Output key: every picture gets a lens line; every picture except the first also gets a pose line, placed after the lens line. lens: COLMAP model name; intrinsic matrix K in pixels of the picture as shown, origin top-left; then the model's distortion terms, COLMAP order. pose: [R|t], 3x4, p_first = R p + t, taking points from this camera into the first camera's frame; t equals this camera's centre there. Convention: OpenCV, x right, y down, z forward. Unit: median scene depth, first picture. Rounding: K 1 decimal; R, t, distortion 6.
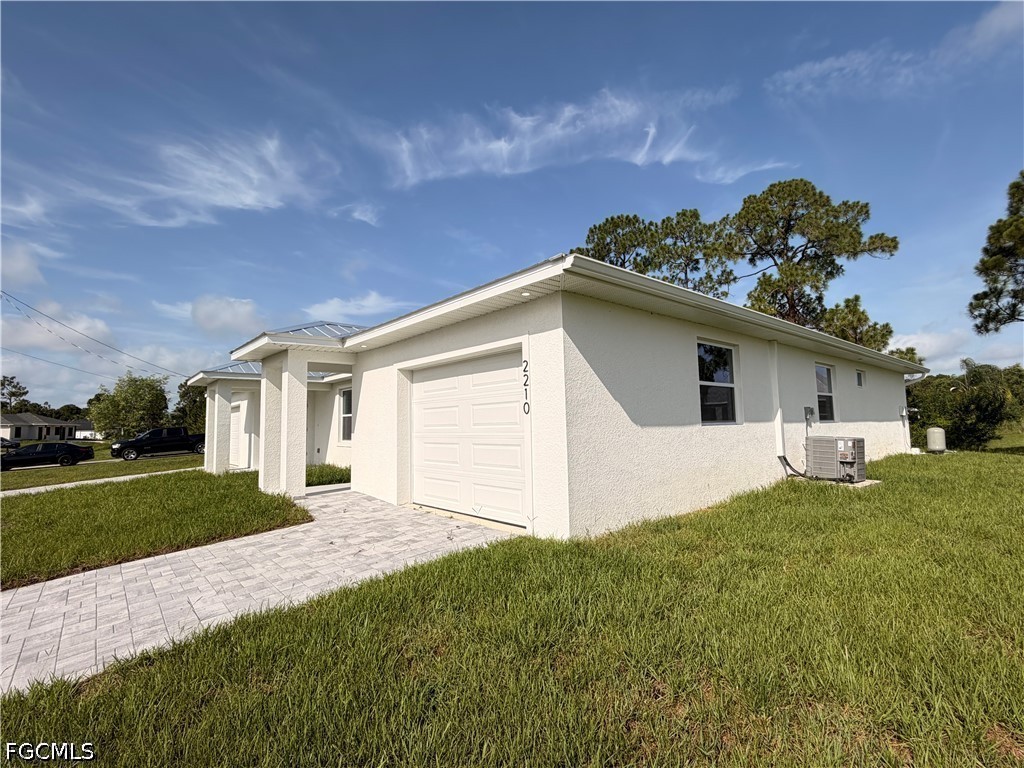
lens RADIAL K [[475.2, 0, 512.0], [0, 475.2, 384.0], [0, 0, 1]] dist [-0.000694, -0.000380]
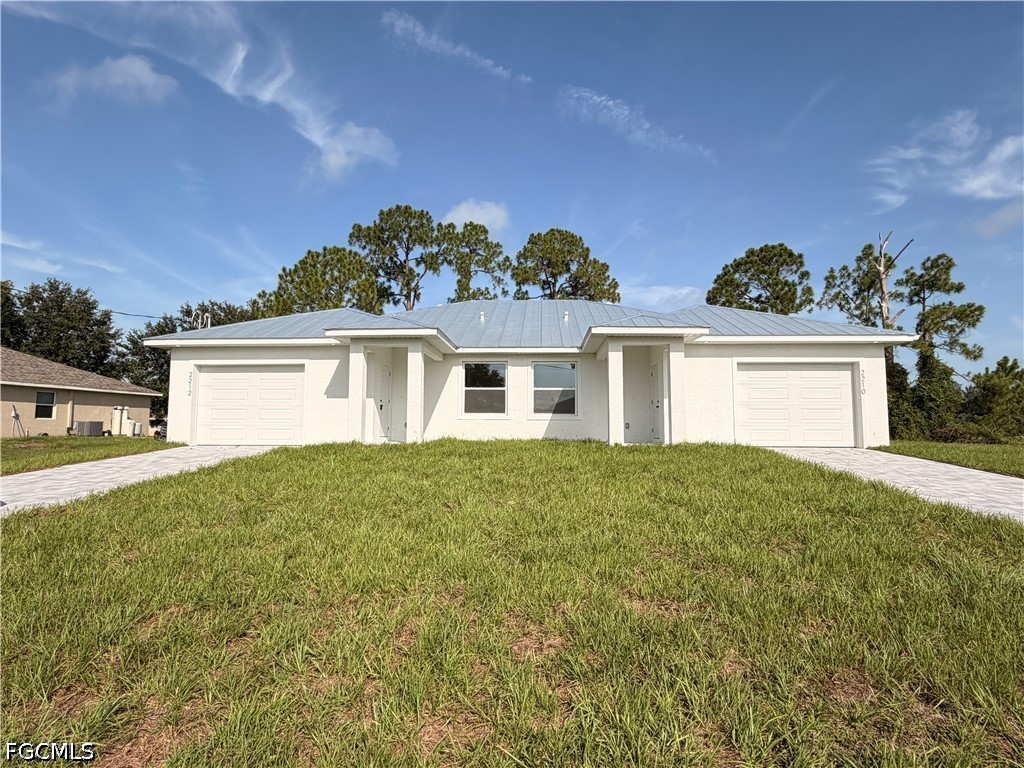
lens RADIAL K [[549.3, 0, 512.0], [0, 549.3, 384.0], [0, 0, 1]] dist [0.000456, 0.000833]
pose [[0.685660, 0.080456, 0.723462, -0.568812], [-0.079602, 0.996200, -0.035344, 0.045882], [-0.723556, -0.033355, 0.689459, 0.077053]]
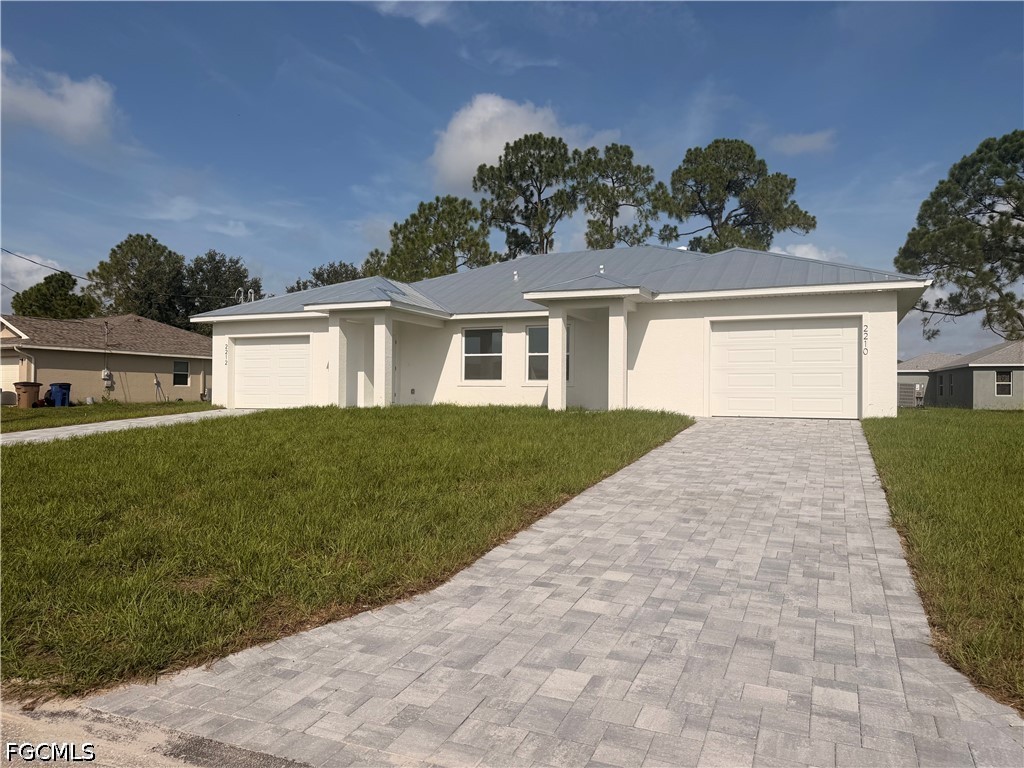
lens RADIAL K [[702.2, 0, 515.3], [0, 702.2, 390.9], [0, 0, 1]] dist [0.115351, -0.155847]
pose [[0.900918, 0.031797, 0.432823, -0.452799], [-0.064505, 0.996046, 0.061093, 0.023150], [-0.429169, -0.082959, 0.899406, -0.174400]]
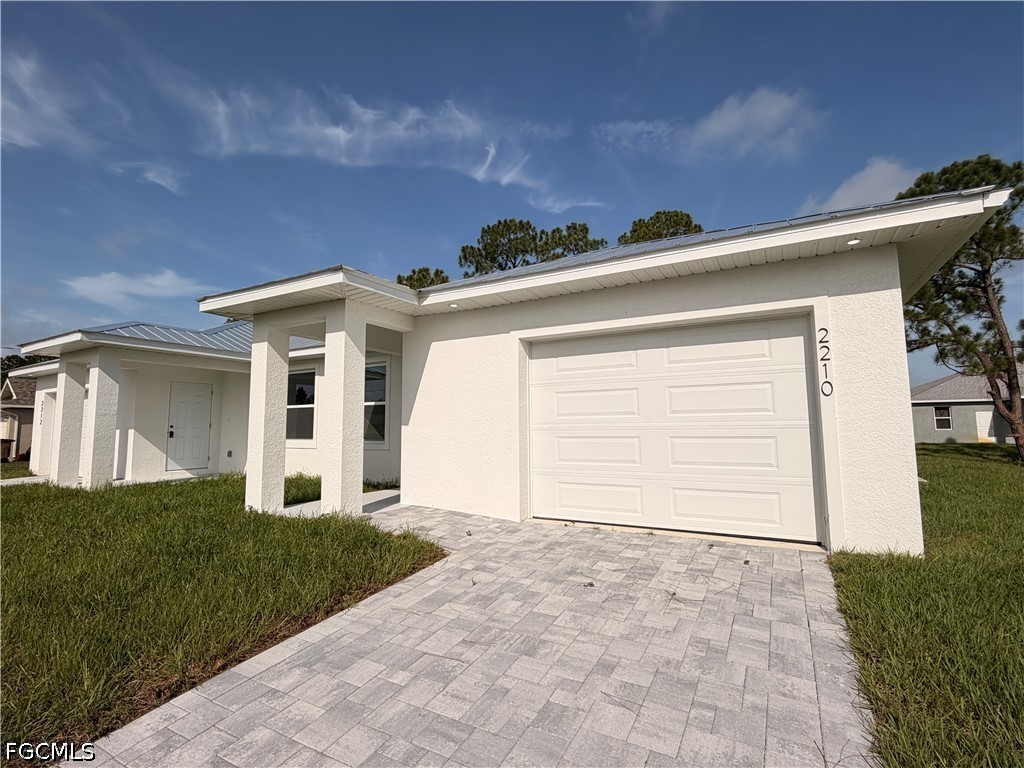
lens RADIAL K [[475.2, 0, 512.0], [0, 475.2, 384.0], [0, 0, 1]] dist [-0.000694, -0.000380]
pose [[0.939018, 0.044366, 0.340994, -0.138471], [-0.040272, 0.999007, -0.019080, 0.015080], [-0.341501, 0.004184, 0.939872, 0.083542]]
